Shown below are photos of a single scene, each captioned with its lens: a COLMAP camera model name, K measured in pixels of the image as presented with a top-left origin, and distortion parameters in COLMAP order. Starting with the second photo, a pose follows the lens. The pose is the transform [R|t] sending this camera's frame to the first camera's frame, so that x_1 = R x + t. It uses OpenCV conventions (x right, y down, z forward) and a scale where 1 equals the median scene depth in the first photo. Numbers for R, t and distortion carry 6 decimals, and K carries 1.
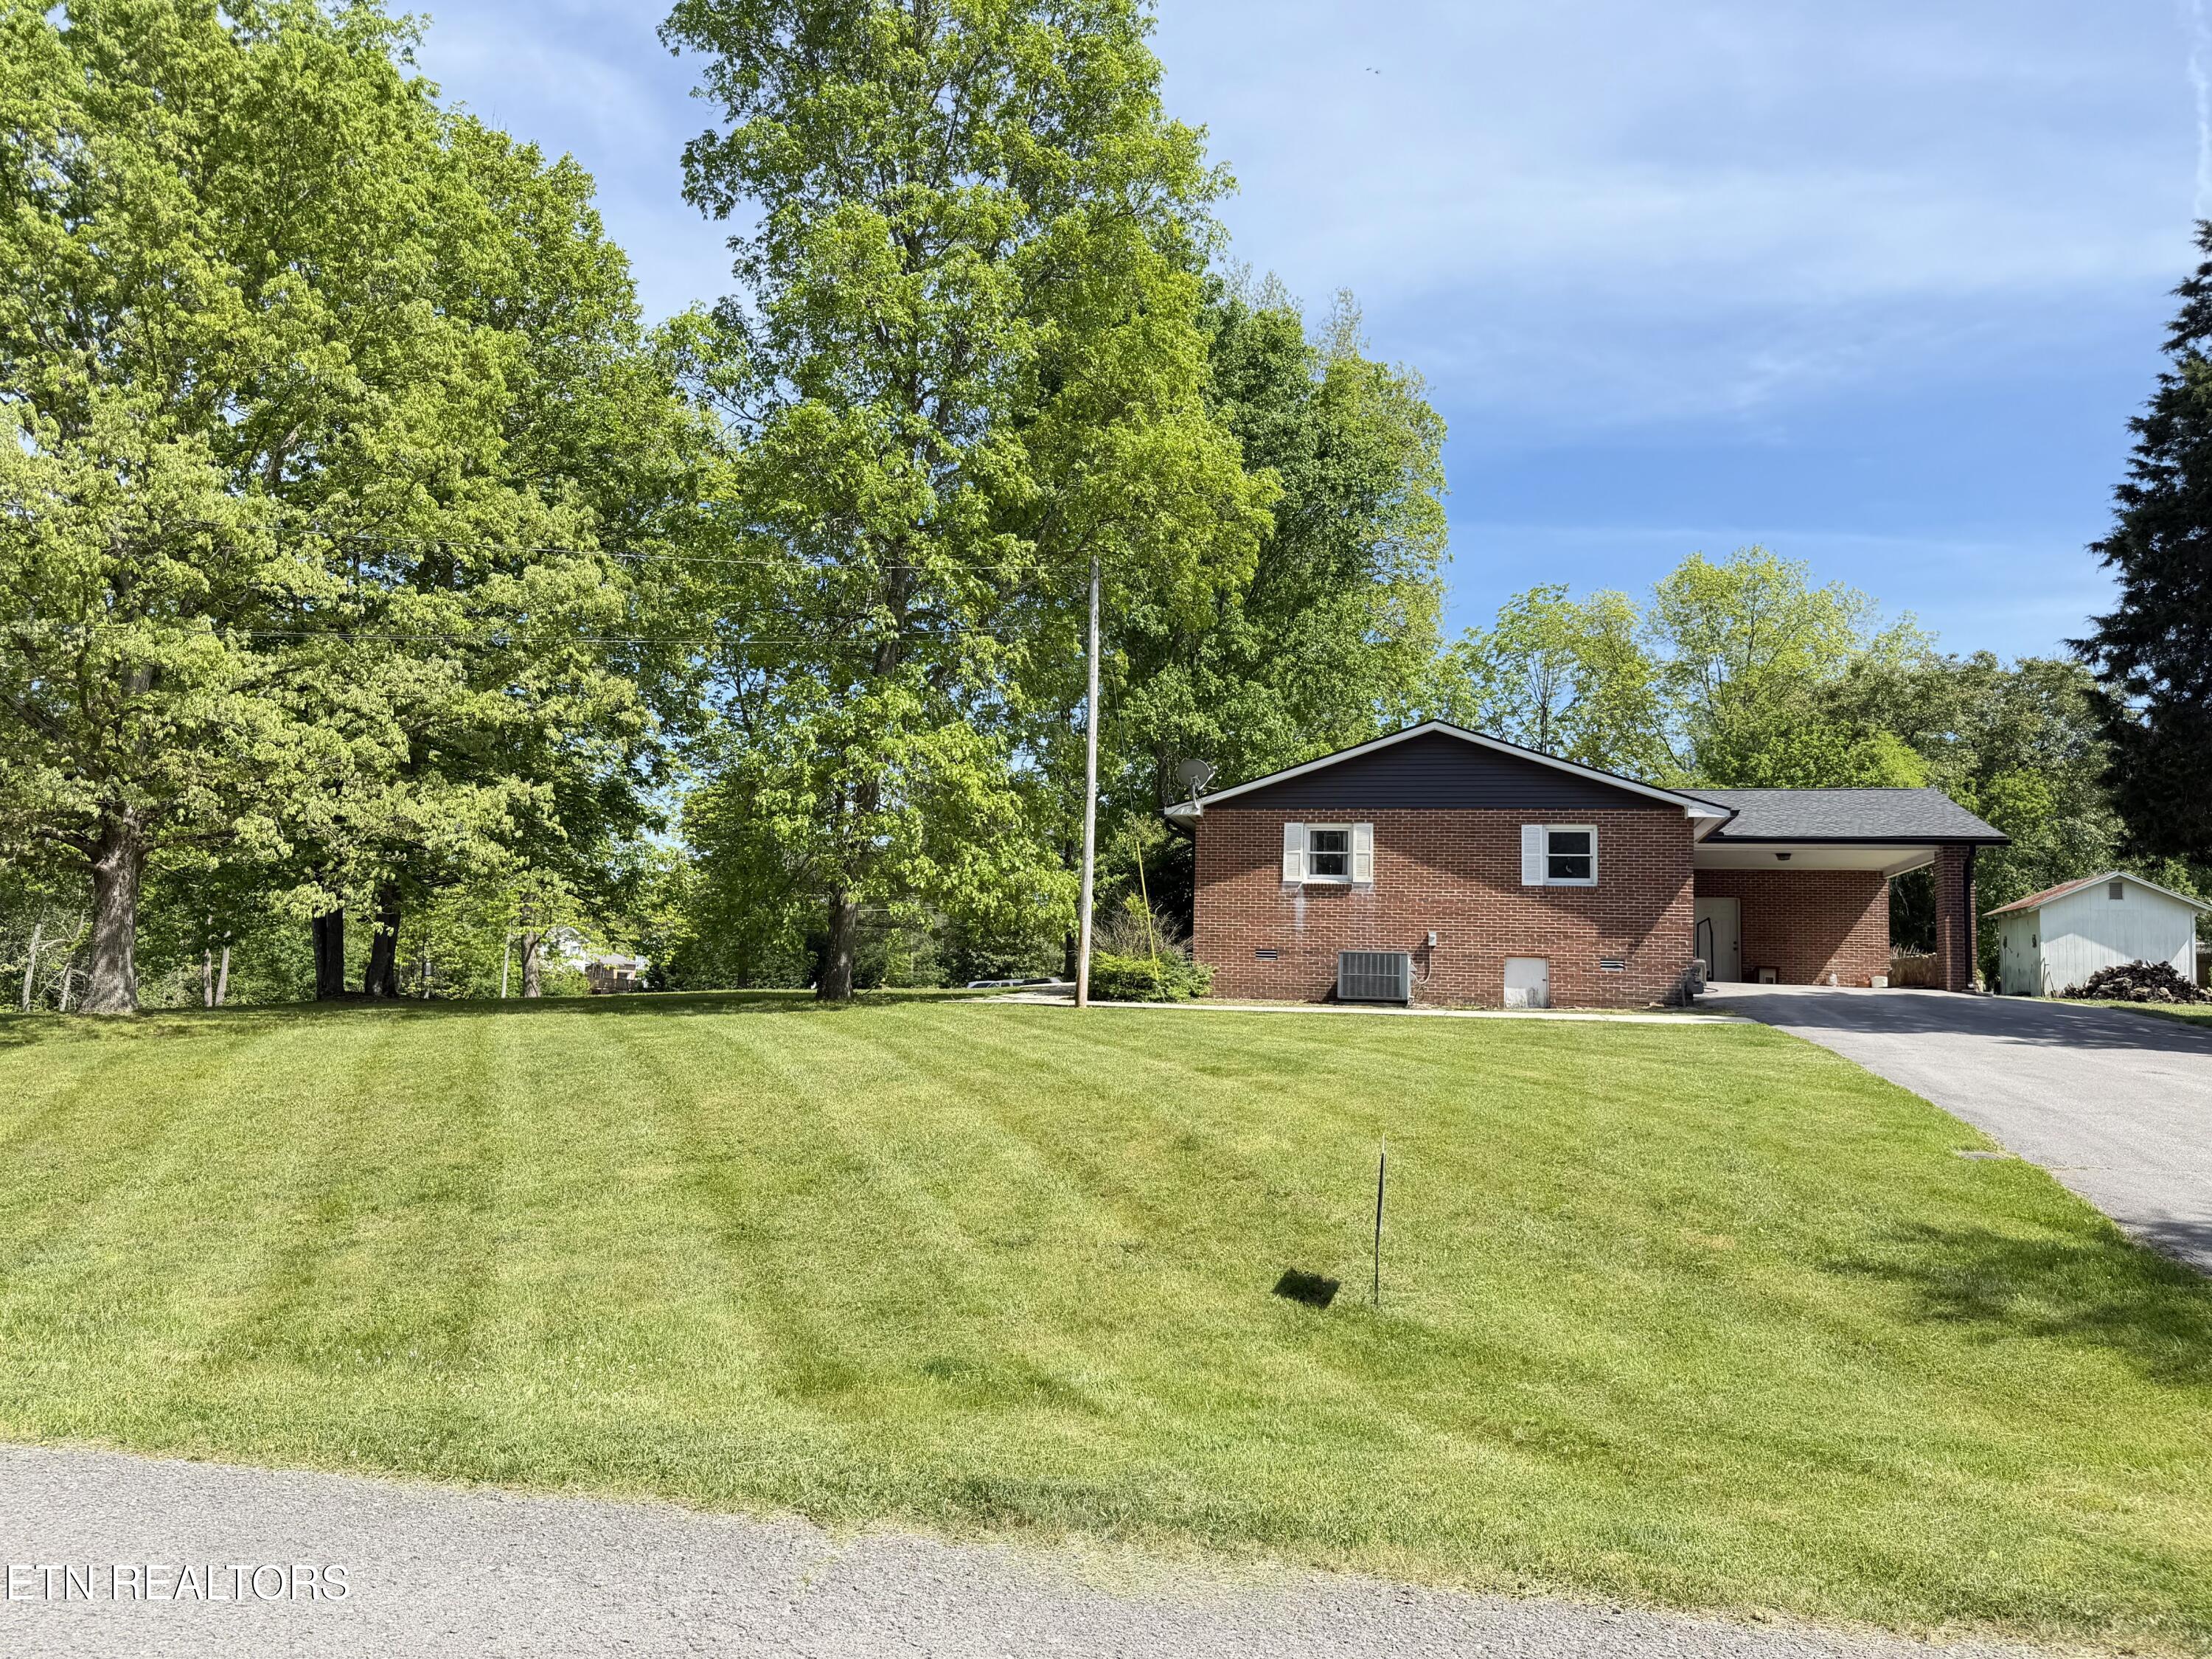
lens RADIAL K [[1596.1, 0, 1106.0], [0, 1596.1, 829.5], [0, 0, 1]] dist [0.072664, -0.093430]
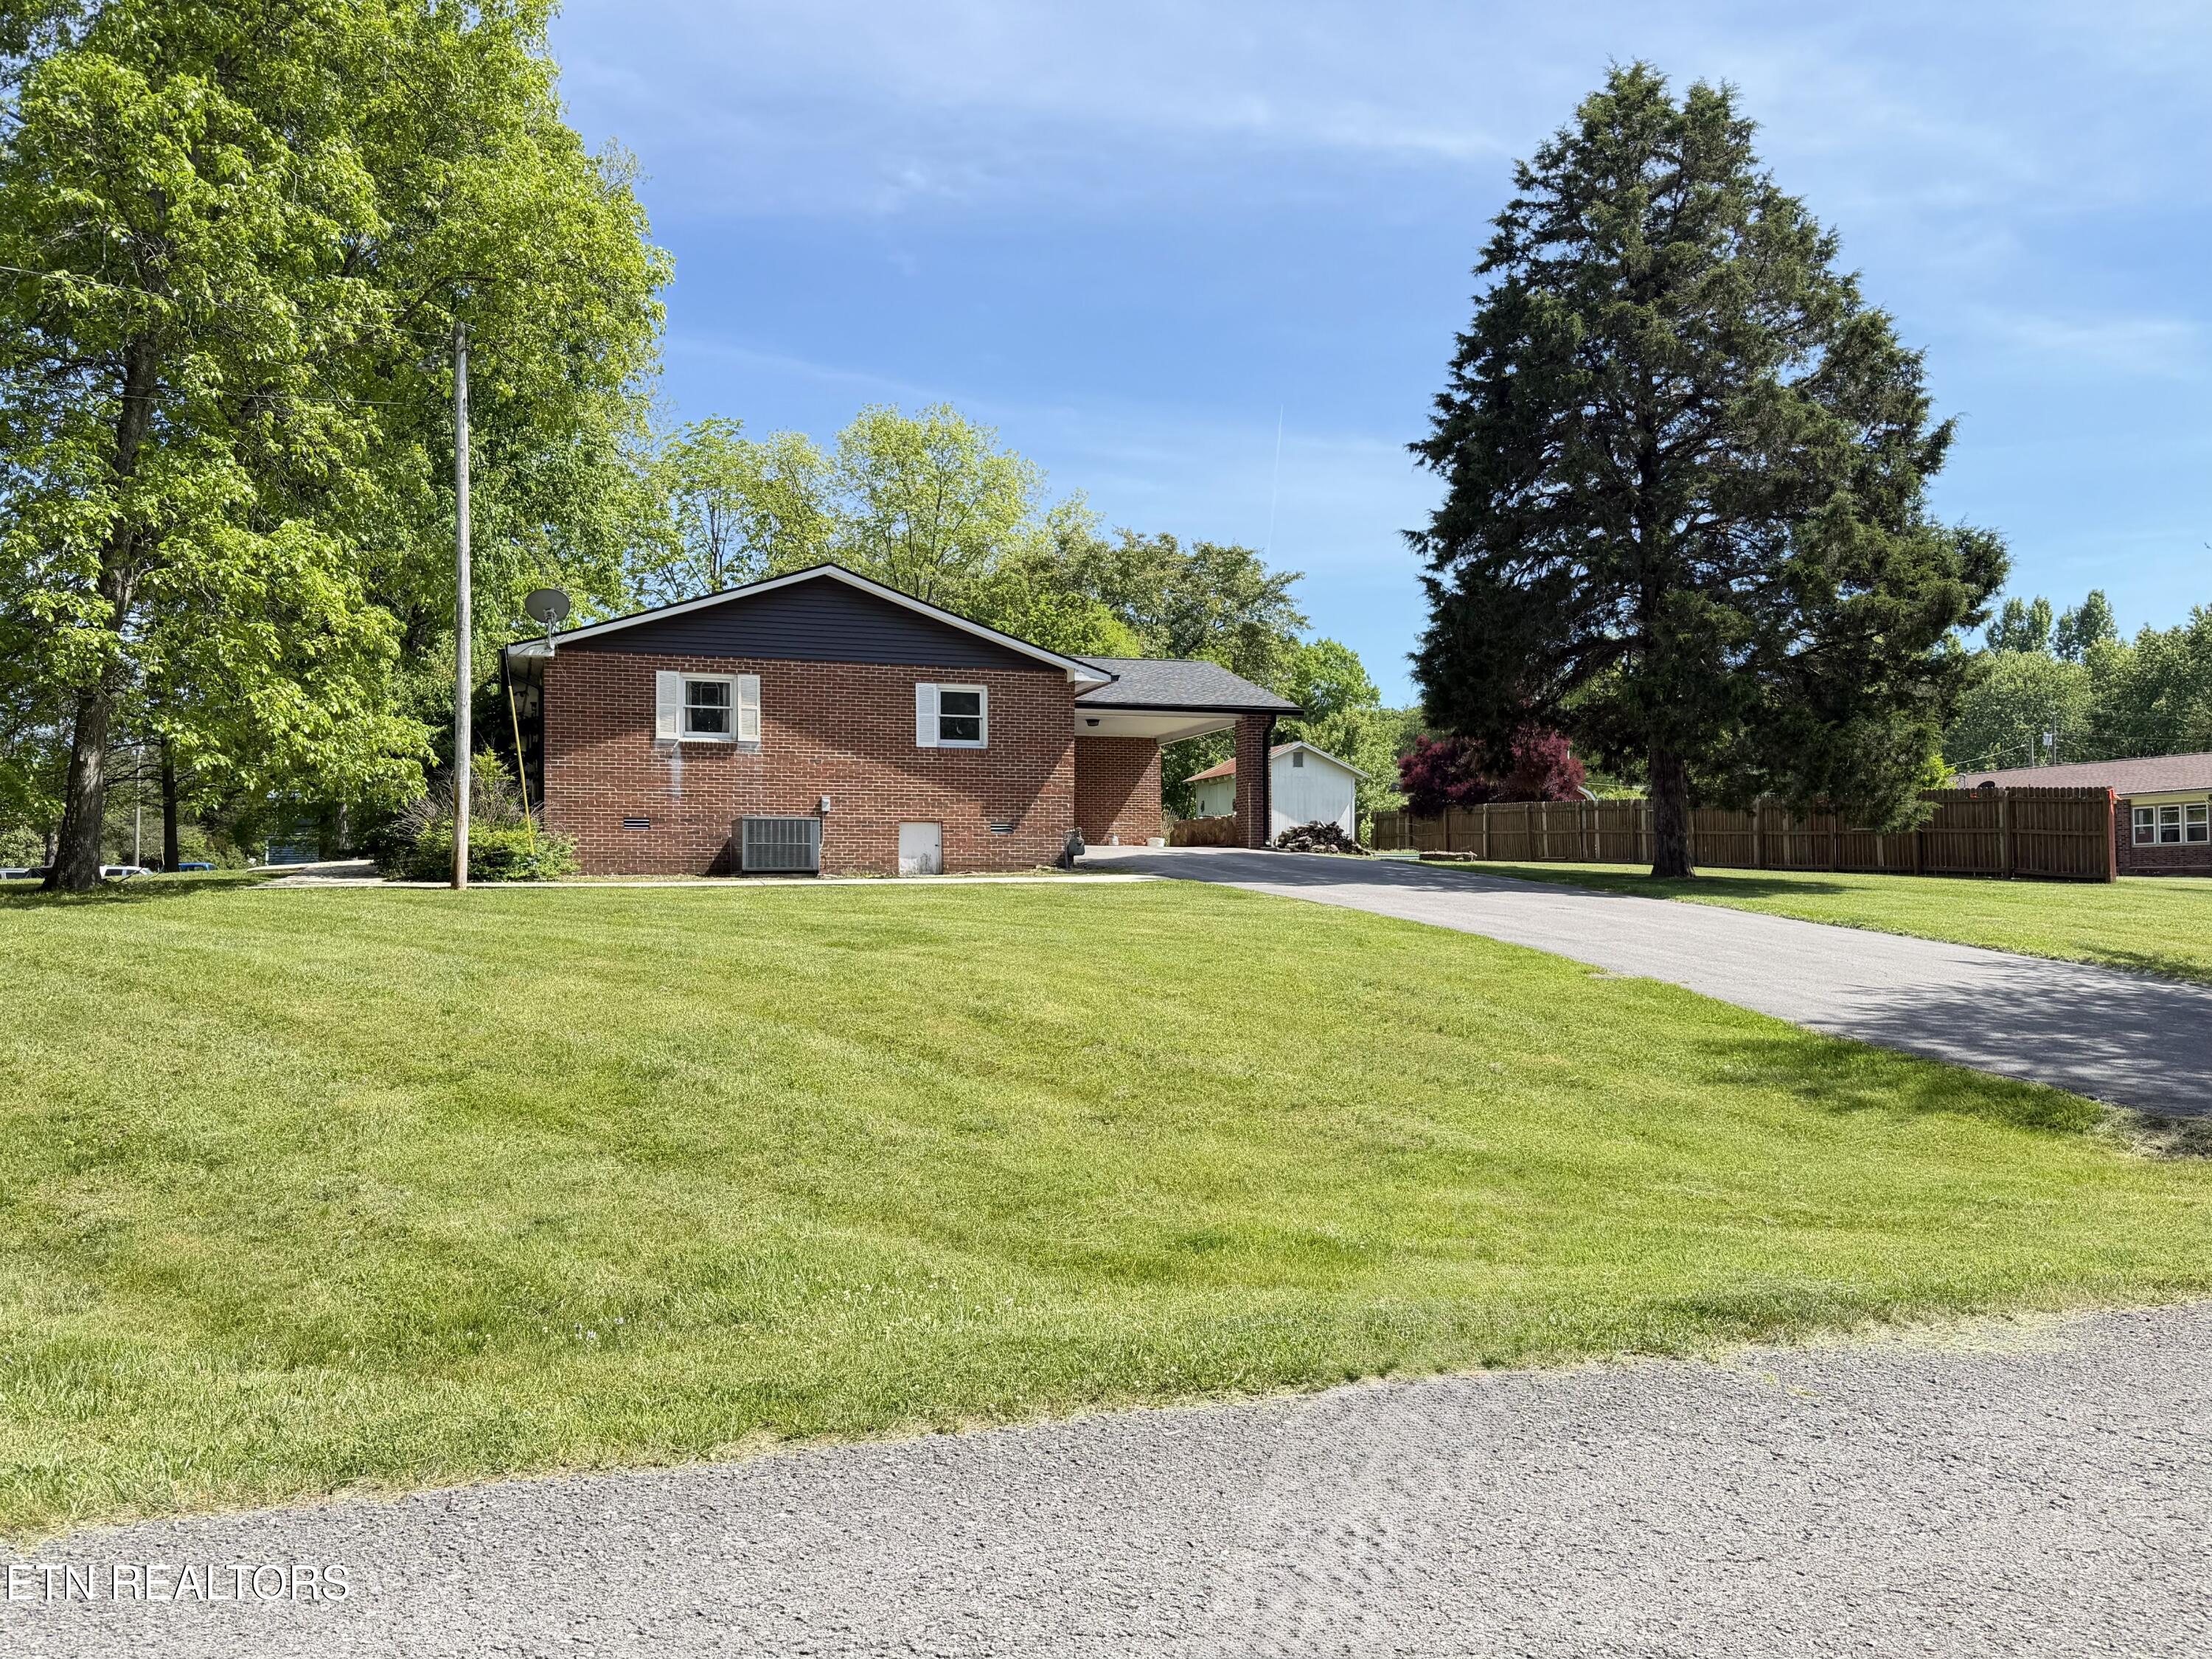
lens RADIAL K [[1759.9, 0, 1106.0], [0, 1759.9, 829.5], [0, 0, 1]] dist [0.103487, -0.003013]
pose [[0.846117, -0.013165, 0.532835, -0.201711], [-0.028036, 0.997212, 0.069157, 0.008355], [-0.532260, -0.073453, 0.843388, 0.055982]]
